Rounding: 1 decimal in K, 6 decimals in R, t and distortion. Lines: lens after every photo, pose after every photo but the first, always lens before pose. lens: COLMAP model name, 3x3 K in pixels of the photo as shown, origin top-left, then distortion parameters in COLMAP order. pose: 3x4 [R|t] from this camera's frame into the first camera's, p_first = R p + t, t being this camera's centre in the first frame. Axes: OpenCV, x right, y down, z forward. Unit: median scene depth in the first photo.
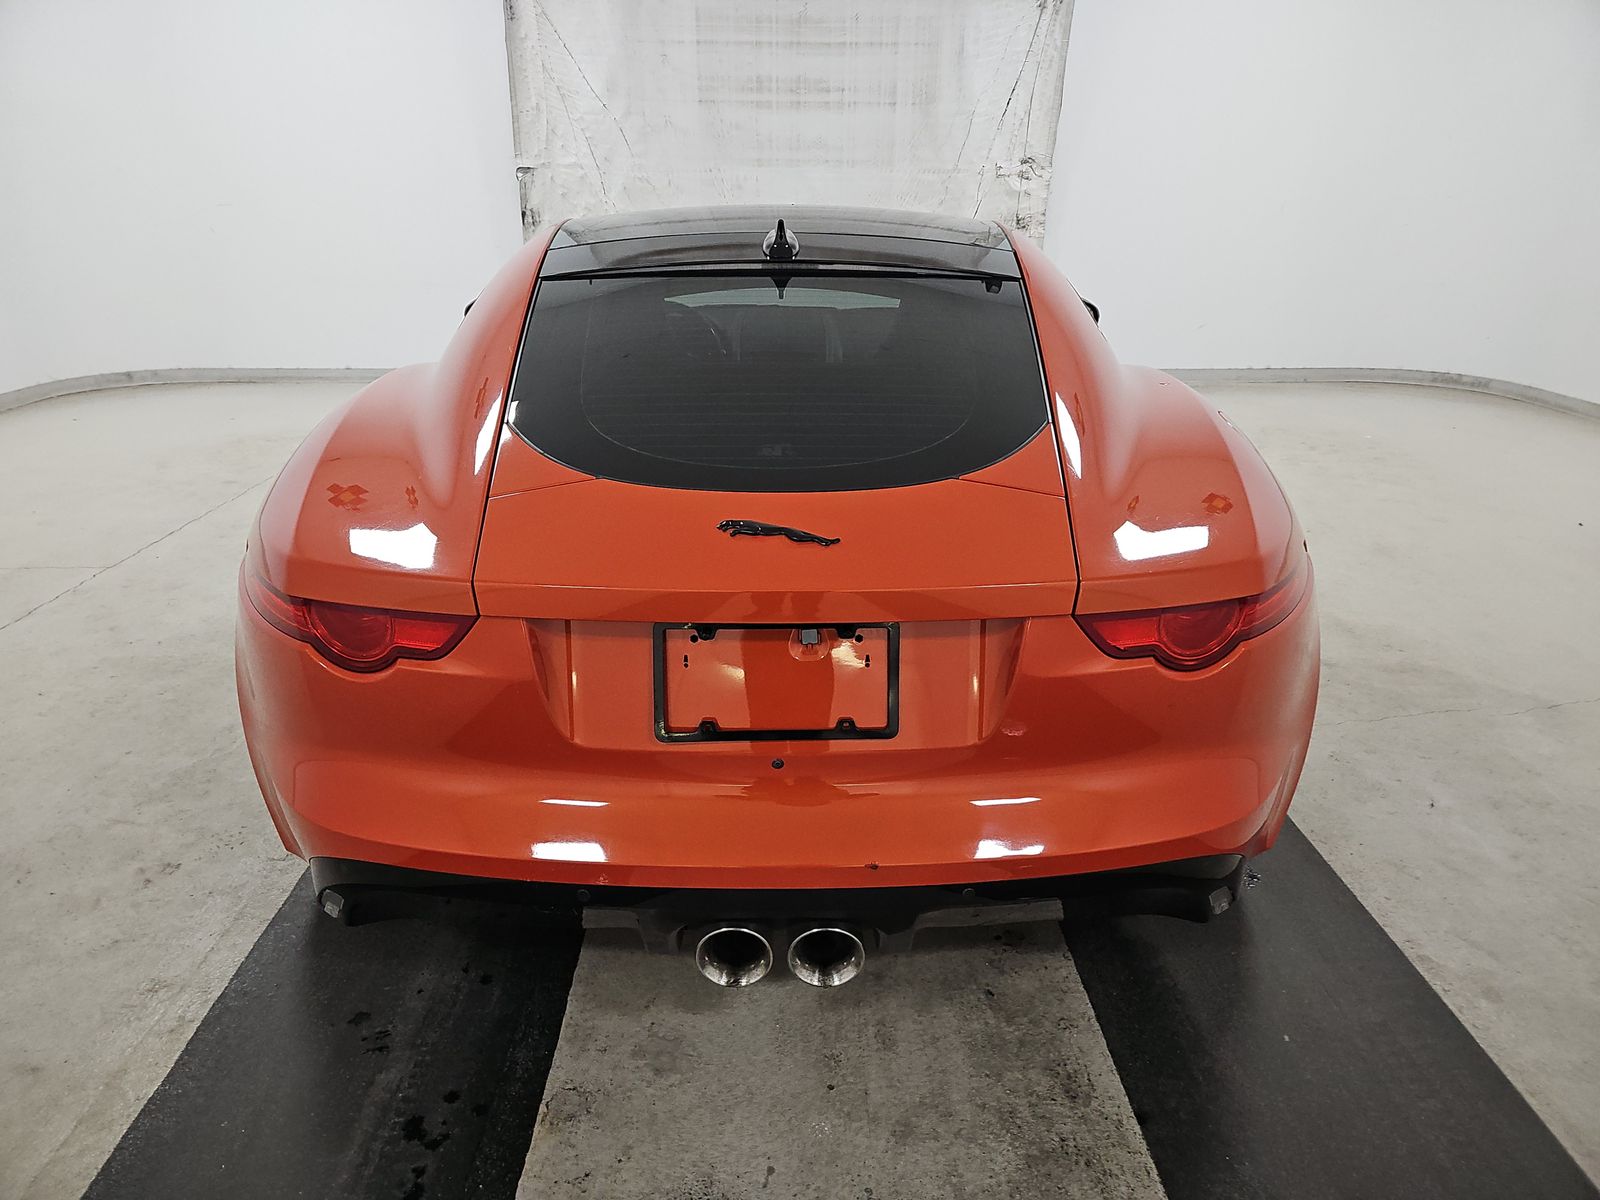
lens RADIAL K [[1016.9, 0, 795.3], [0, 1016.9, 646.9], [0, 0, 1]] dist [0.042582, -0.028368]
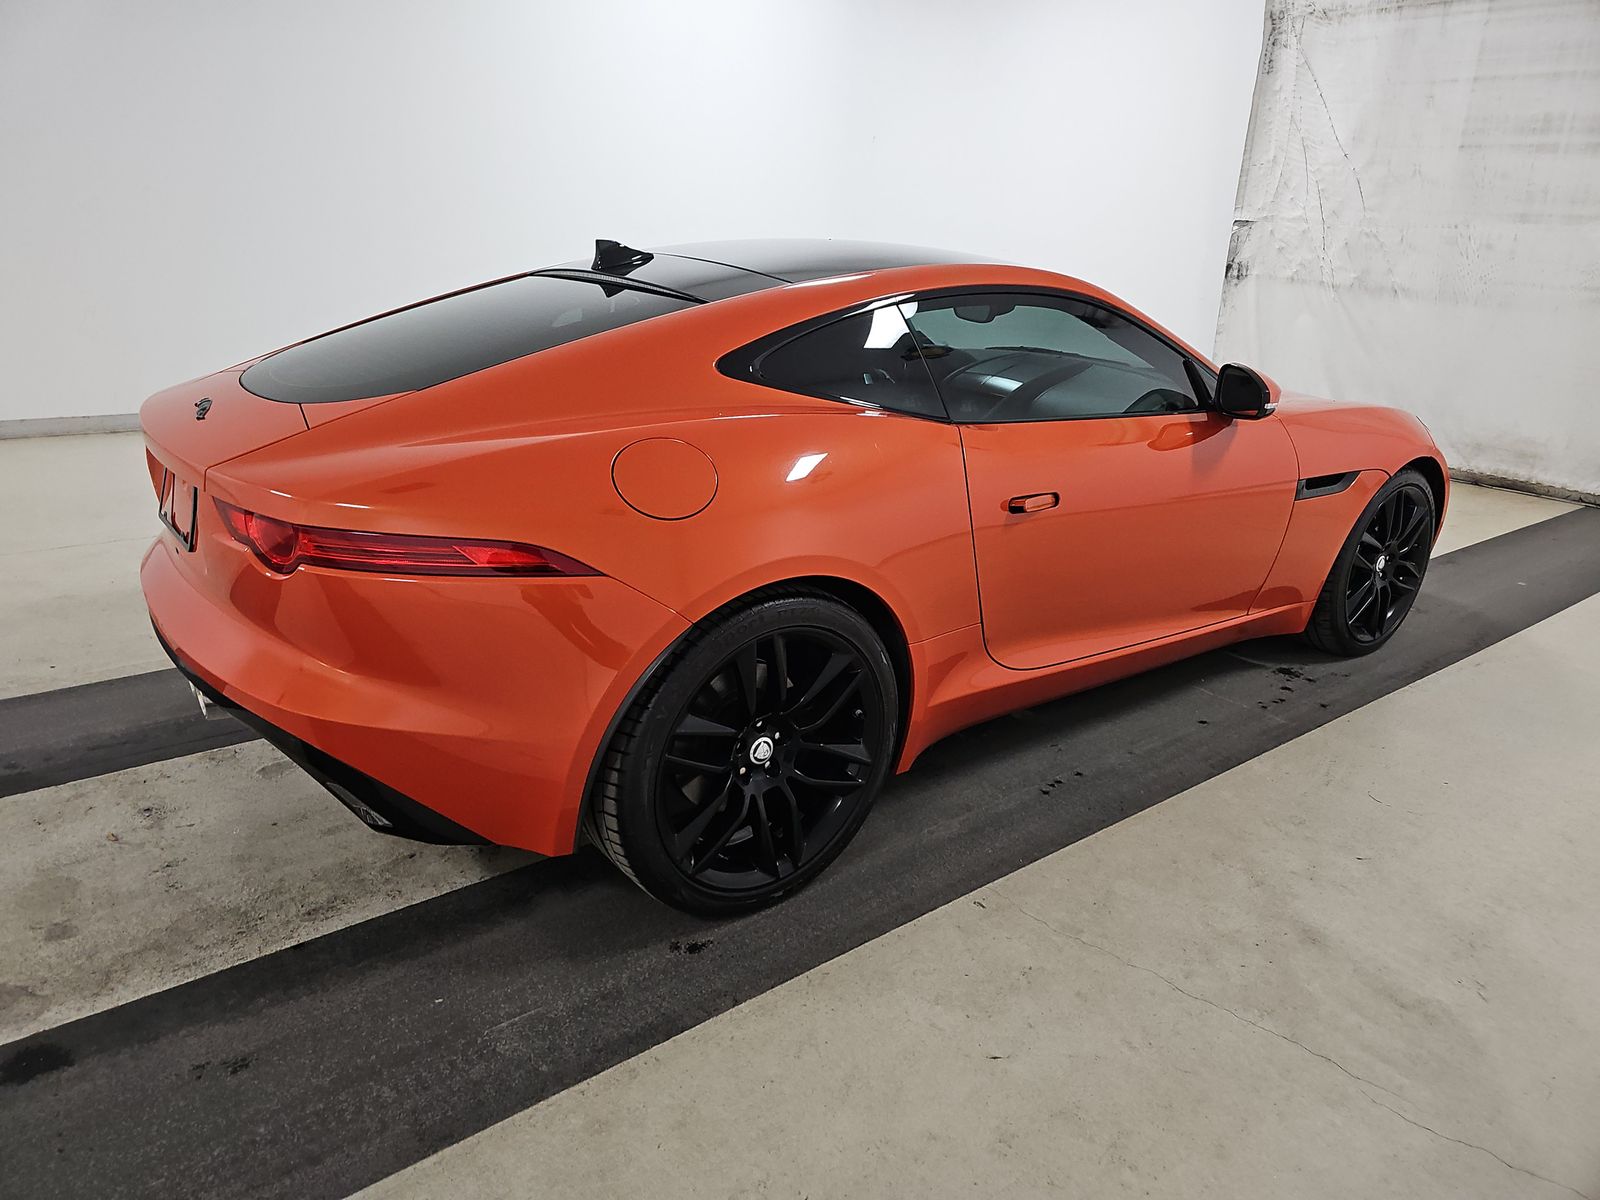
lens RADIAL K [[1016.9, 0, 795.3], [0, 1016.9, 646.9], [0, 0, 1]] dist [0.042582, -0.028368]
pose [[0.599284, 0.324874, -0.731653, 0.333903], [-0.360306, 0.925609, 0.115876, -0.052299], [0.714870, 0.194177, 0.671757, 0.118832]]
